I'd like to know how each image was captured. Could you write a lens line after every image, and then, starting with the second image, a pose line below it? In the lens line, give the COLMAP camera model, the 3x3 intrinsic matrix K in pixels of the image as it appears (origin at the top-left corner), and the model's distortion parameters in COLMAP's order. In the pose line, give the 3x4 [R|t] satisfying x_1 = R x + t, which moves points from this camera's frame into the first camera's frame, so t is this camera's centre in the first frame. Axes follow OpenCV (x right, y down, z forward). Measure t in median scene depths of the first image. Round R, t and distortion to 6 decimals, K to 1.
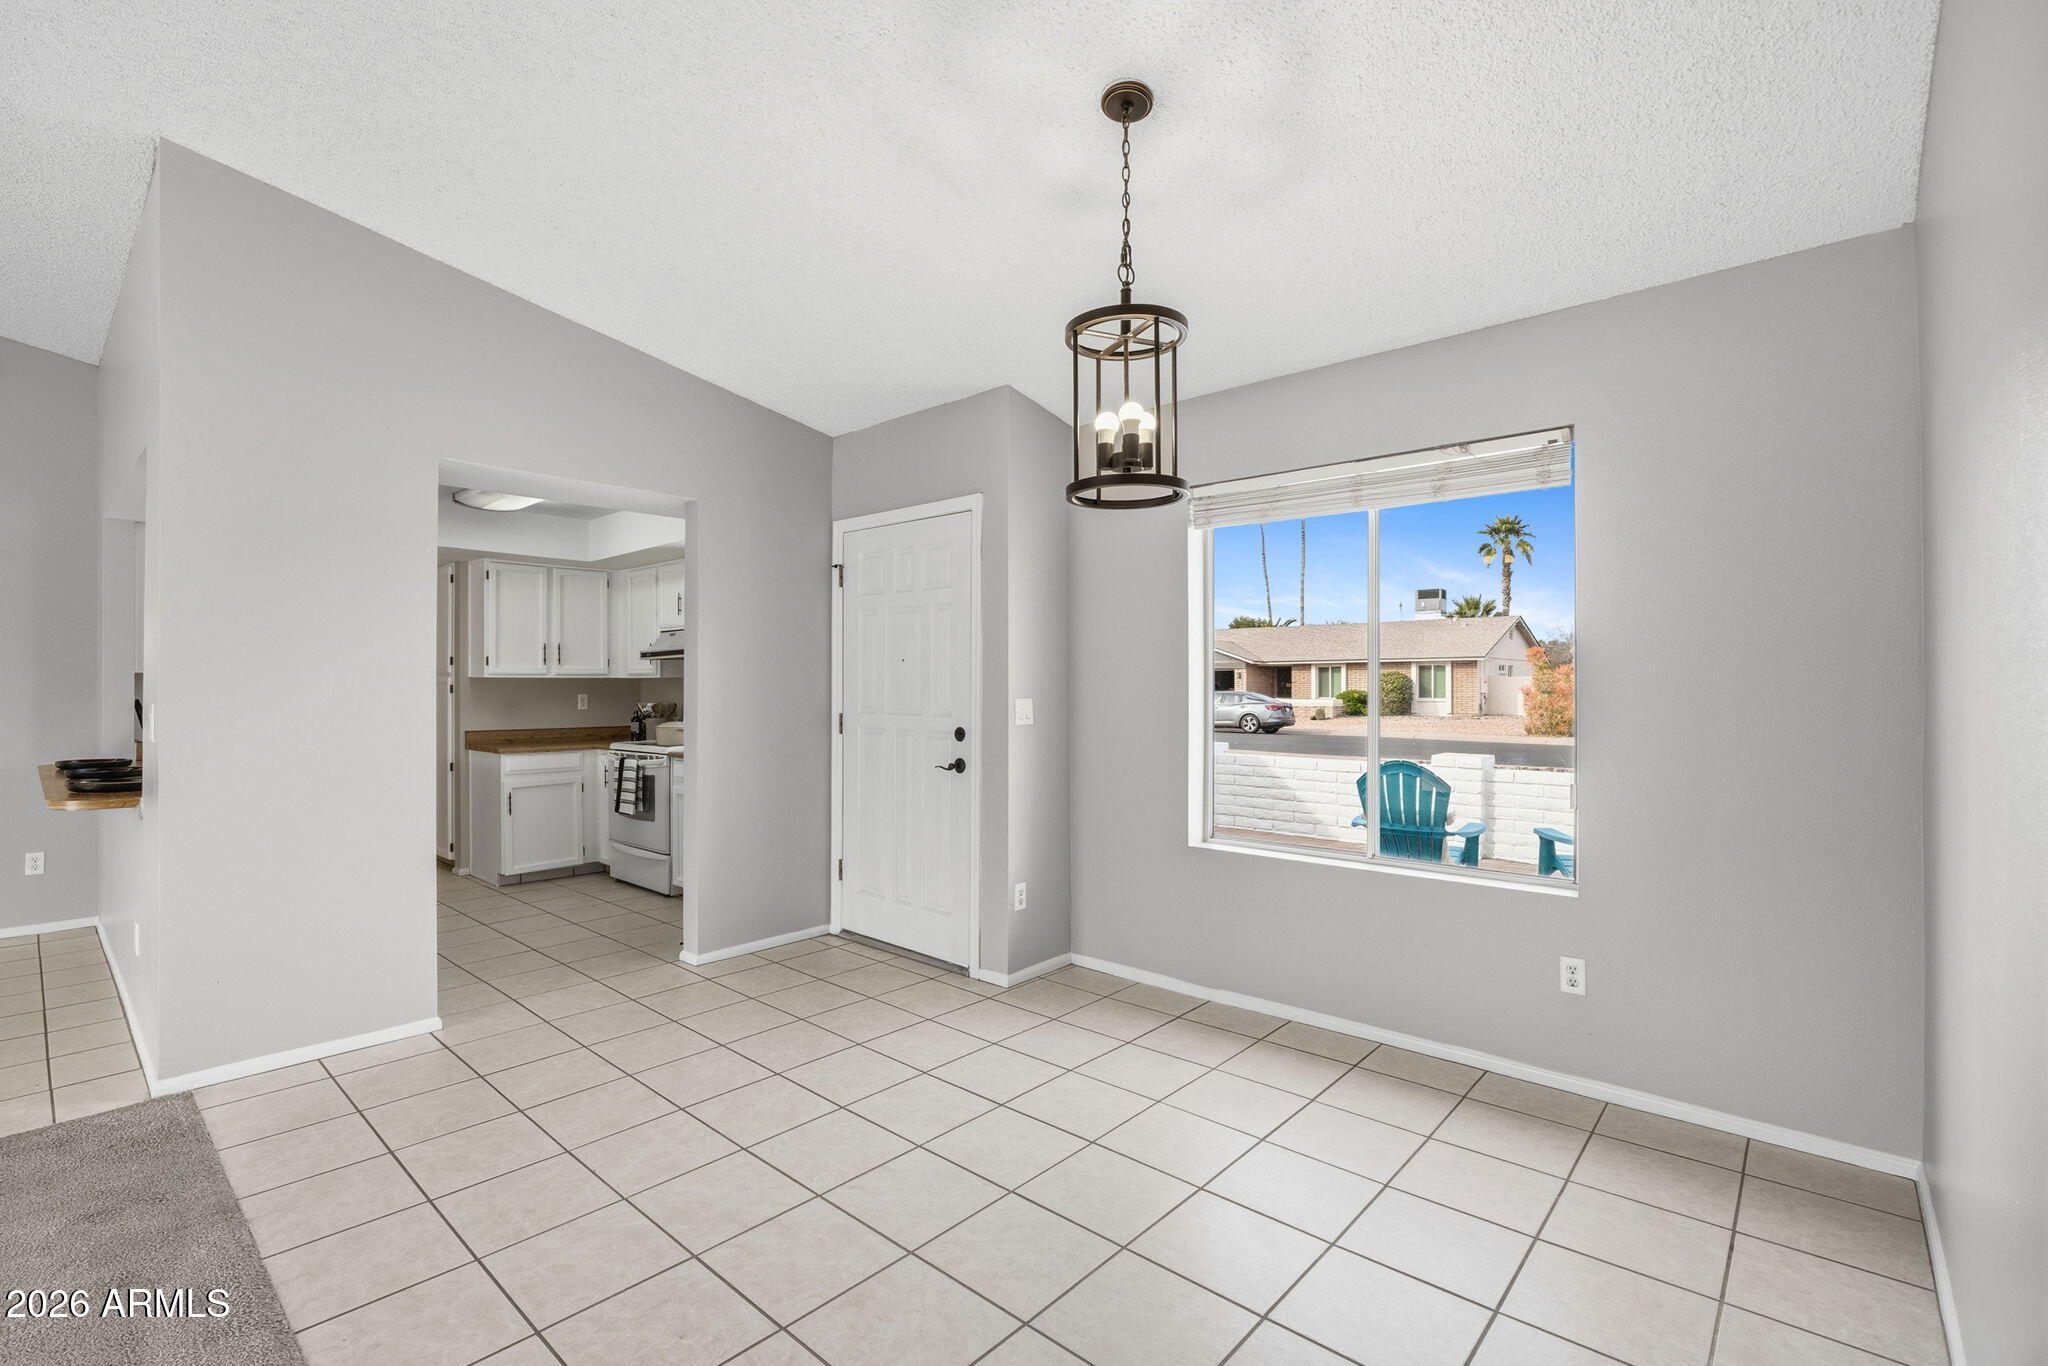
lens RADIAL K [[907.2, 0, 980.2], [0, 907.2, 693.8], [0, 0, 1]] dist [-0.019290, 0.002583]
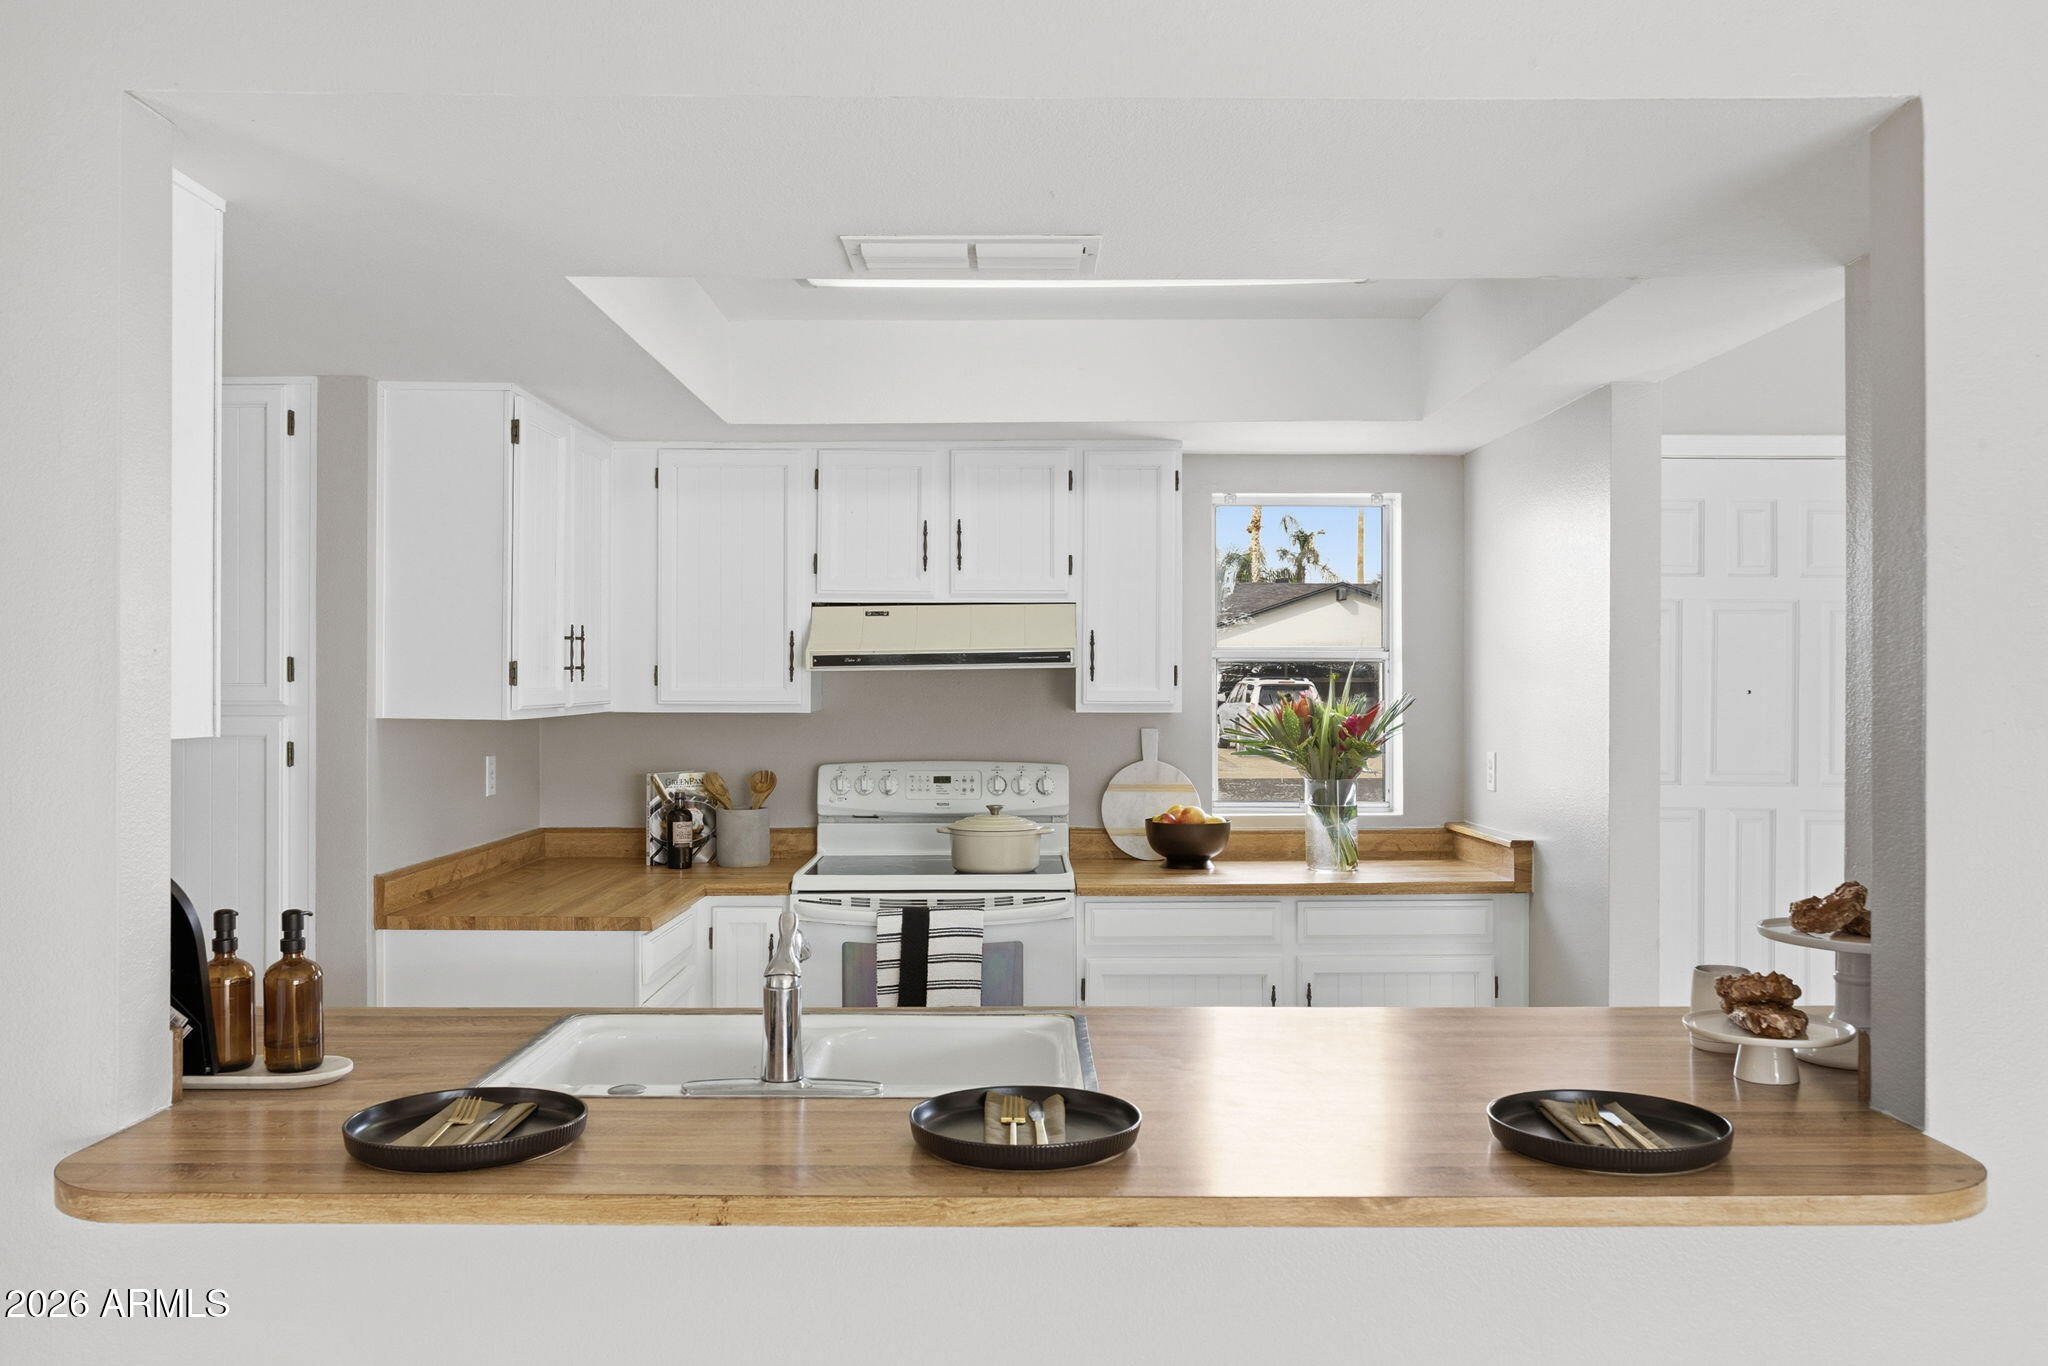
lens RADIAL K [[1642.8, 0, 1019.8], [0, 1642.8, 693.8], [0, 0, 1]] dist [-0.007203, -0.006035]
pose [[0.732647, -0.006045, 0.680582, -0.877495], [0.004917, 0.999981, 0.003588, -0.031289], [-0.680591, 0.000718, 0.732663, 0.409787]]
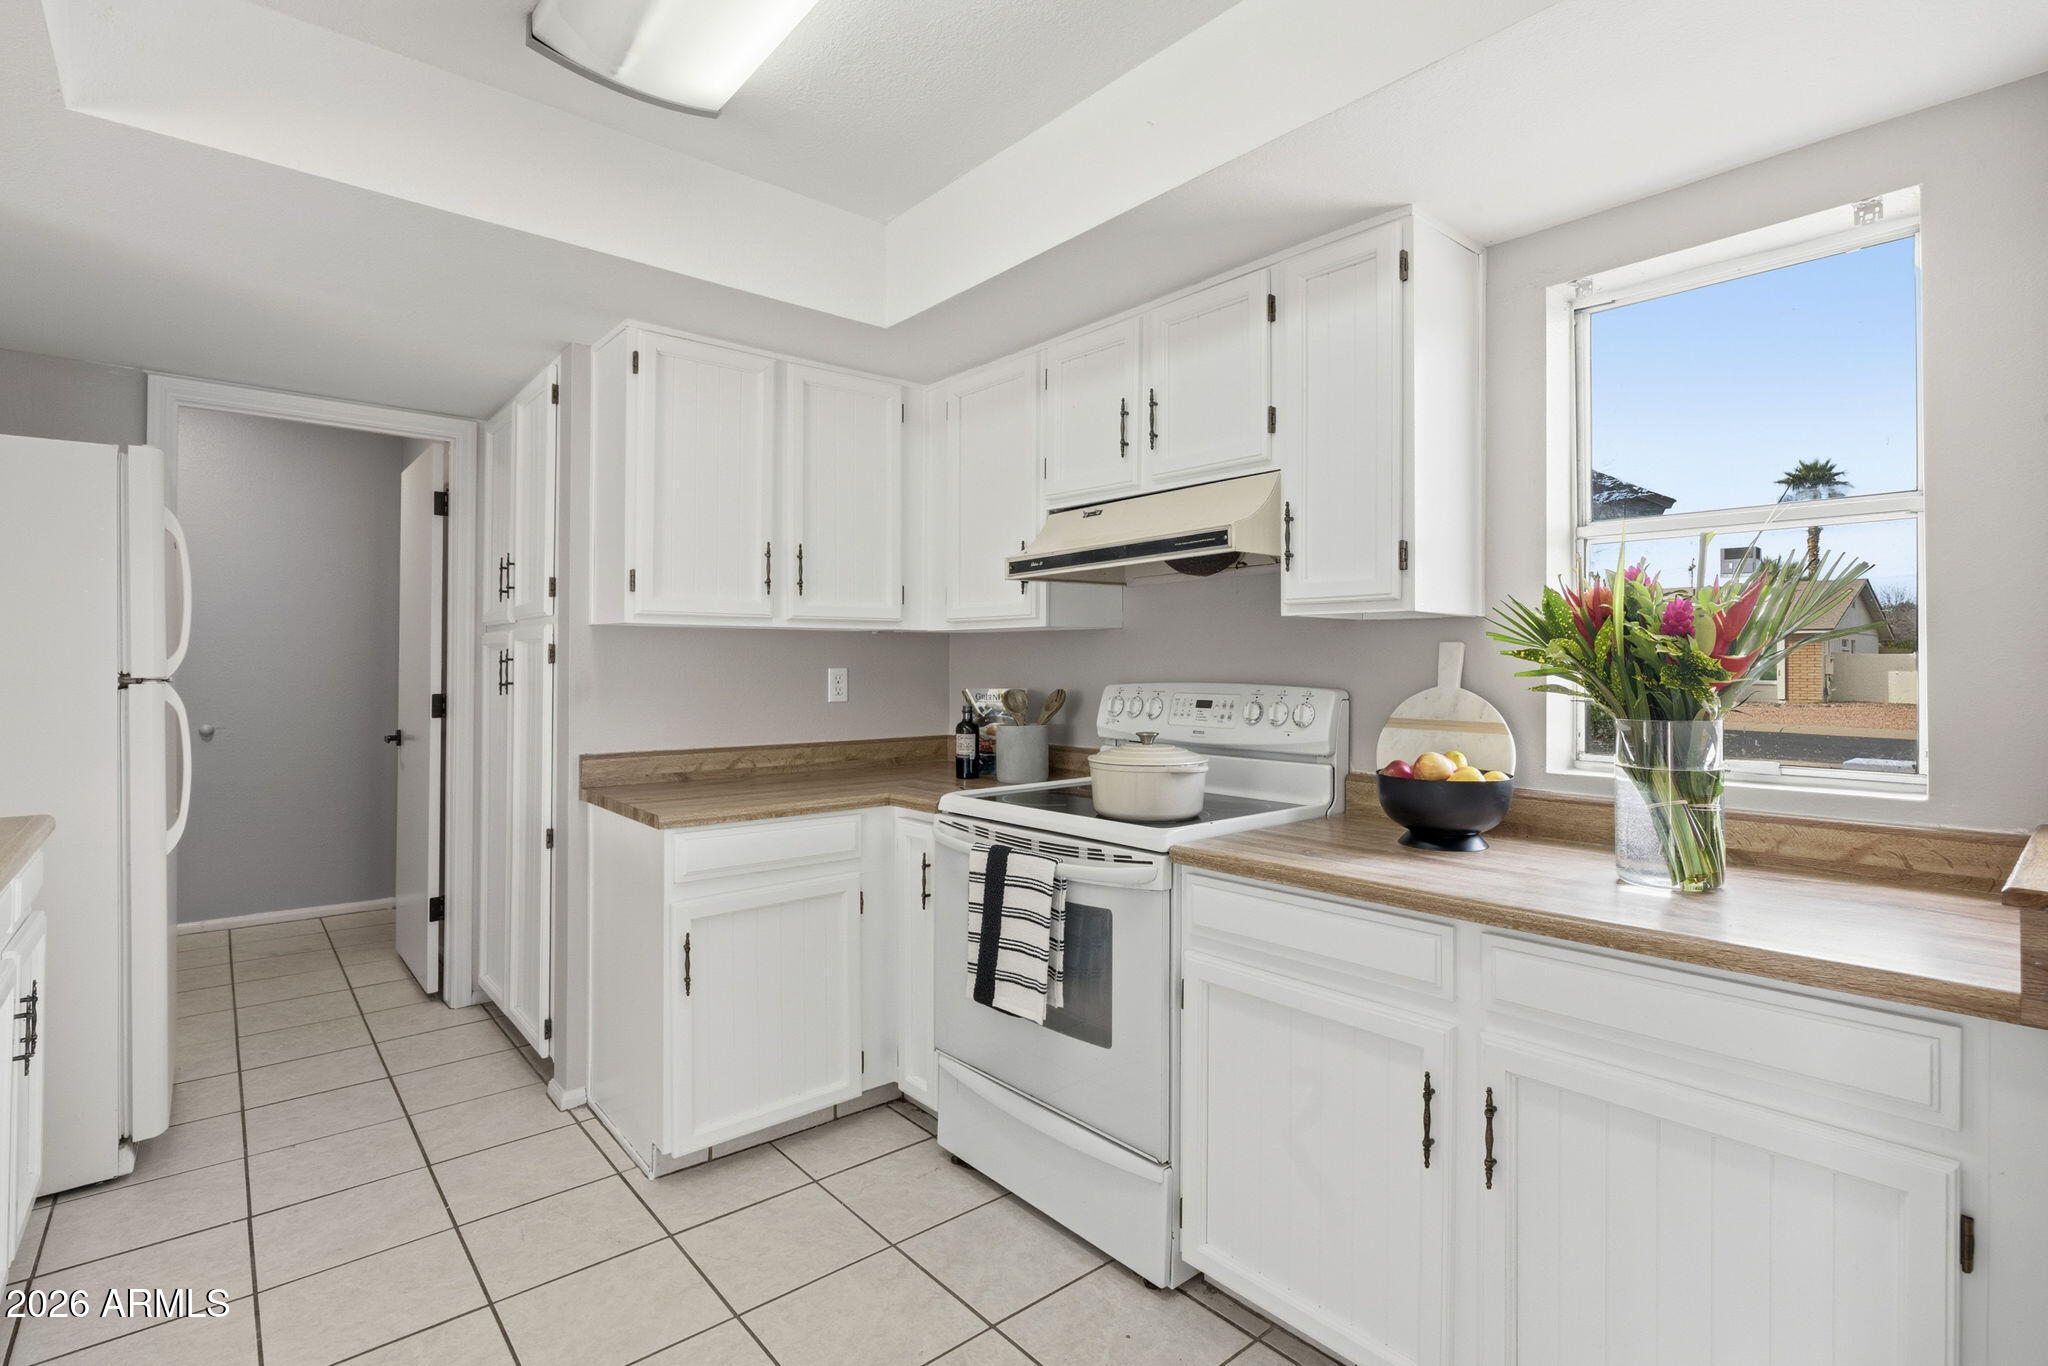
lens RADIAL K [[973.1, 0, 1052.0], [0, 973.1, 659.4], [0, 0, 1]] dist [-0.014918, 0.001345]
pose [[0.995215, 0.001447, -0.097699, -0.338456], [-0.002835, 0.999897, -0.014073, 0.003305], [0.097668, 0.014283, 0.995117, 0.626456]]
